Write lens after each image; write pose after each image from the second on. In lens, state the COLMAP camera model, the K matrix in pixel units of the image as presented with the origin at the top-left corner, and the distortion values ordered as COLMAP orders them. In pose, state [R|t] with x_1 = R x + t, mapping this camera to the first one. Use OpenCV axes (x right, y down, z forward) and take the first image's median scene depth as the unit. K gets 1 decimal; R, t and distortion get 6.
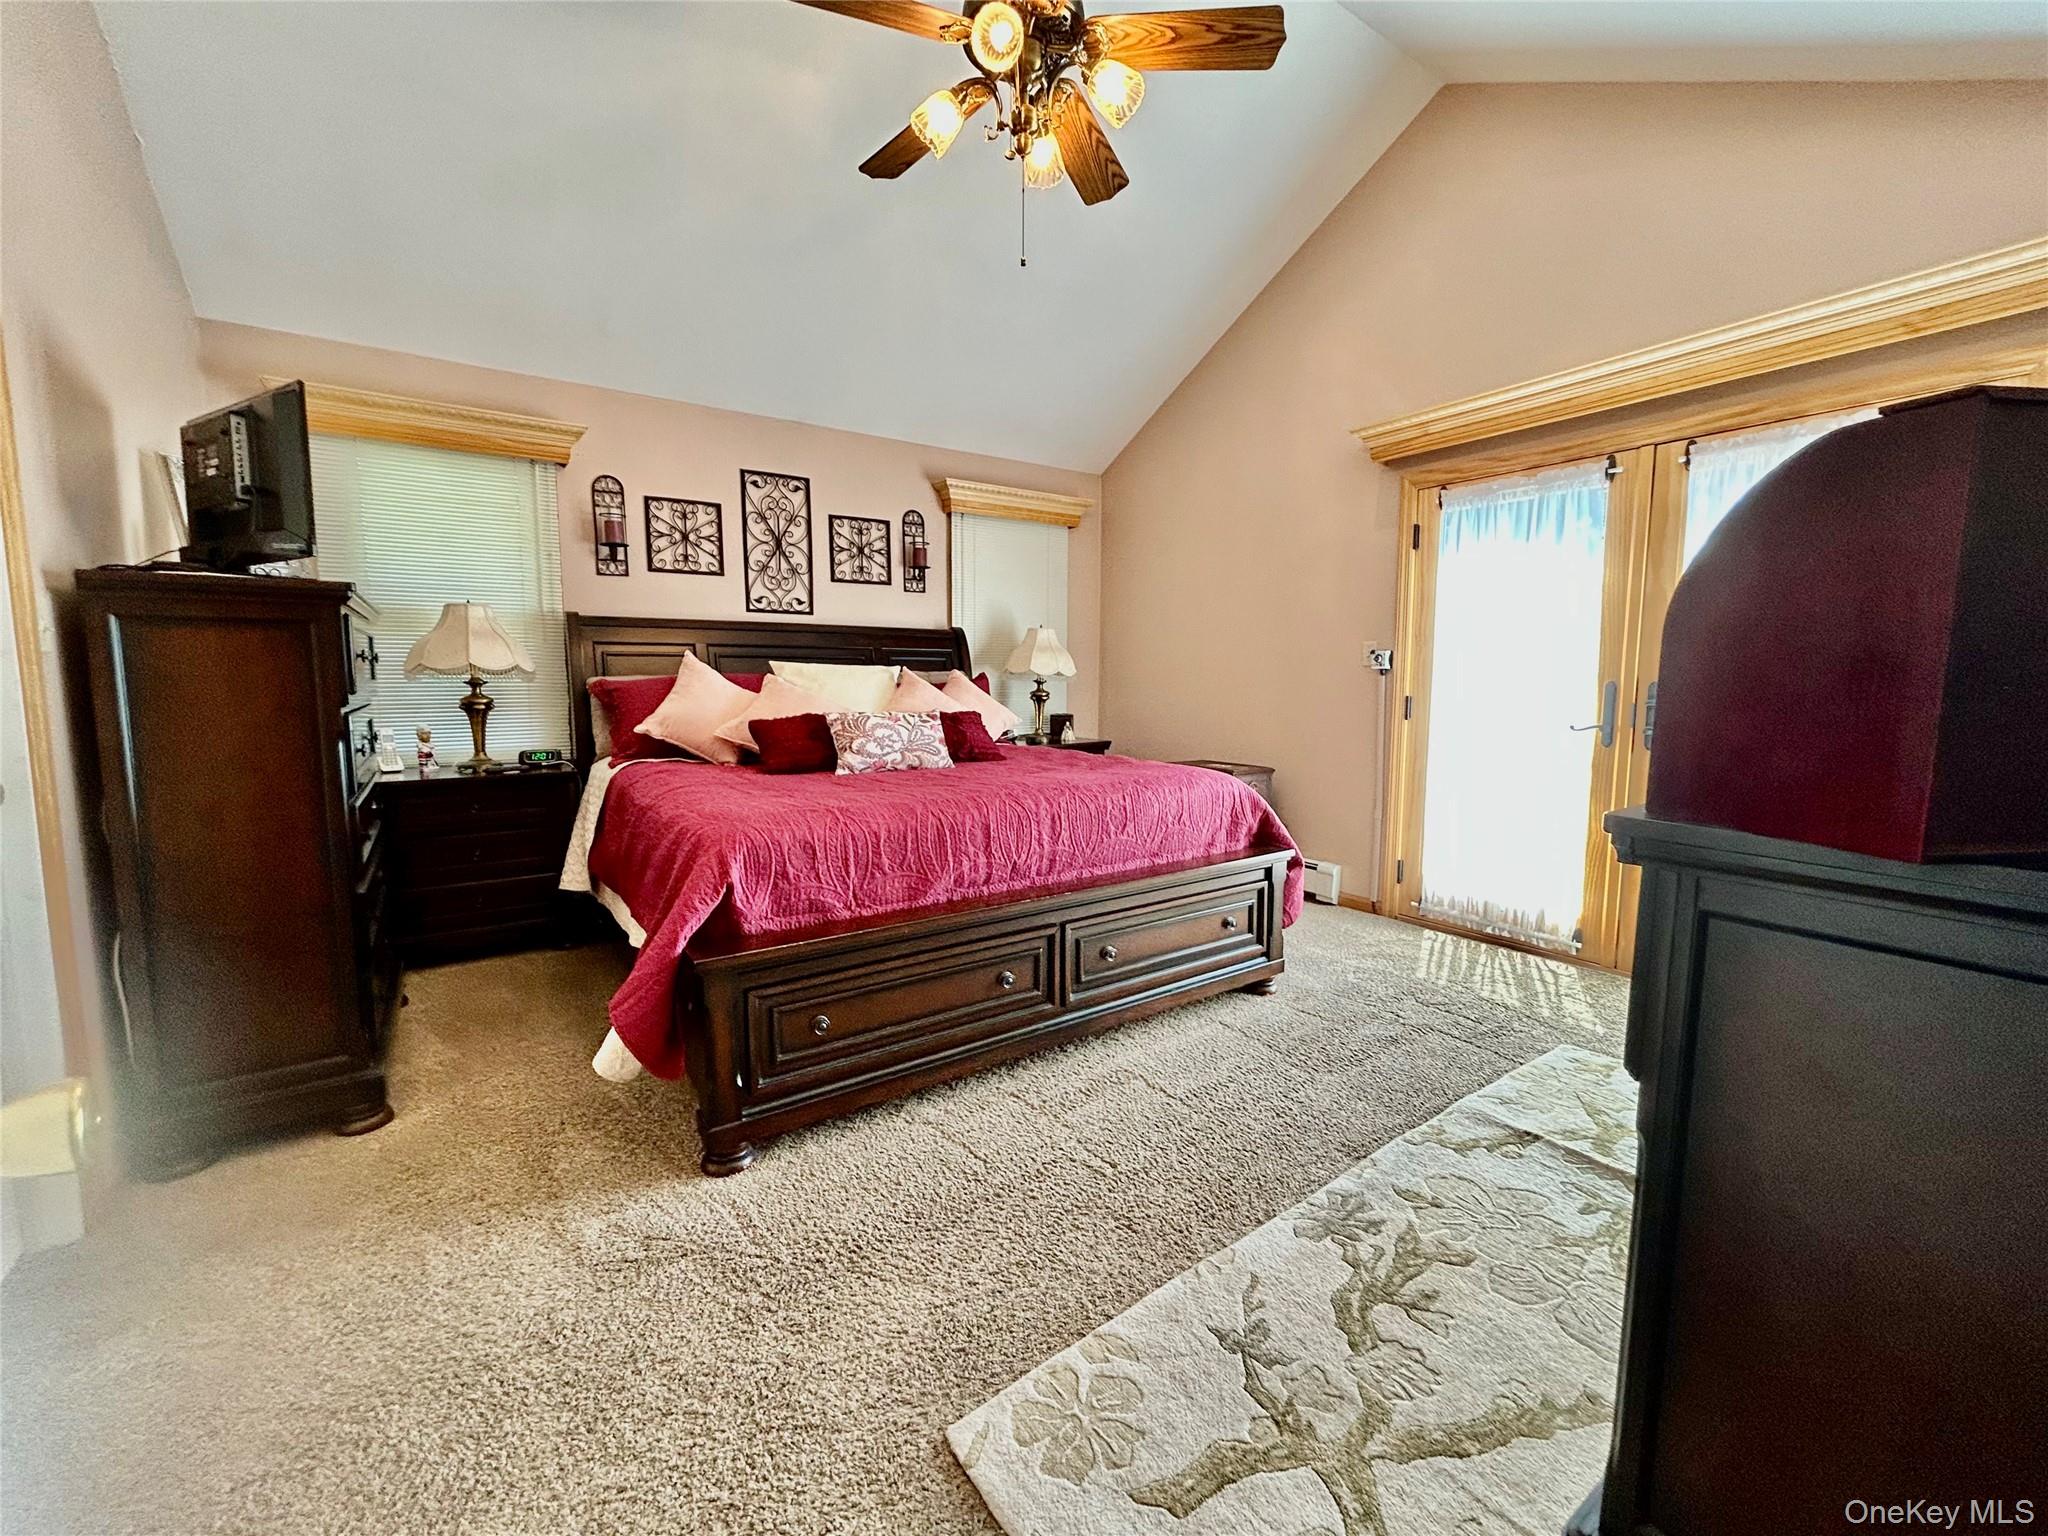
lens RADIAL K [[831.7, 0, 1019.3], [0, 831.7, 764.0], [0, 0, 1]] dist [-0.002482, -0.000206]
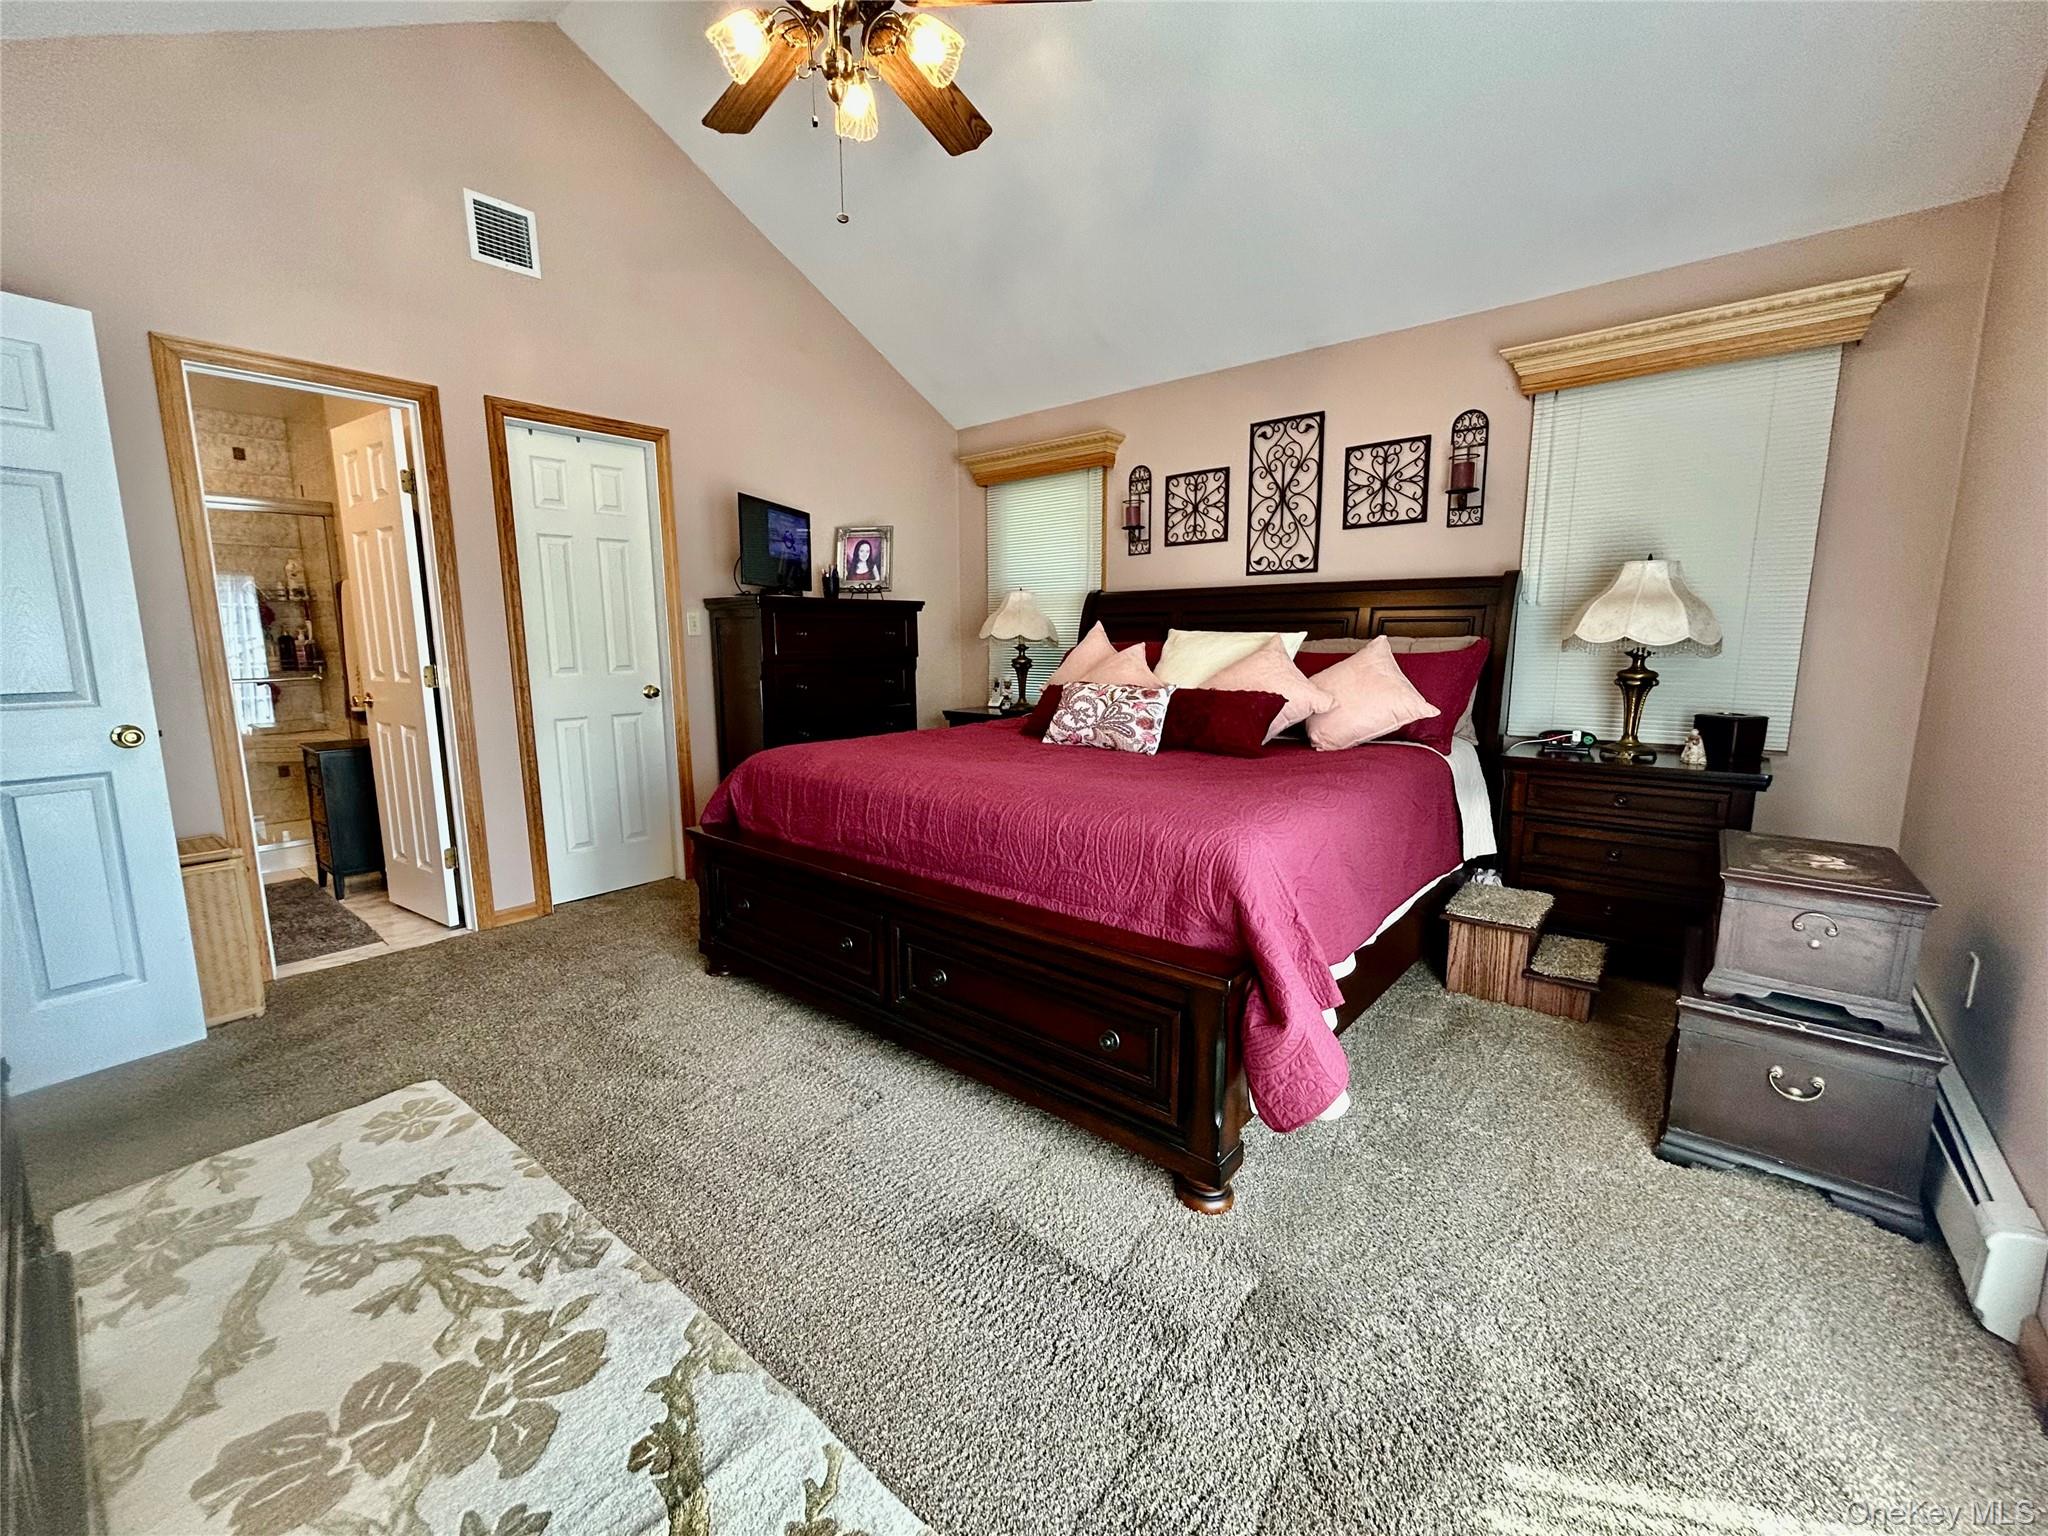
lens RADIAL K [[831.7, 0, 1019.7], [0, 831.7, 764.4], [0, 0, 1]] dist [-0.002482, -0.000206]
pose [[0.261764, 0.144643, -0.954232, 0.552935], [-0.097401, 0.987617, 0.122984, -0.061146], [0.960205, 0.060750, 0.272611, 0.505336]]
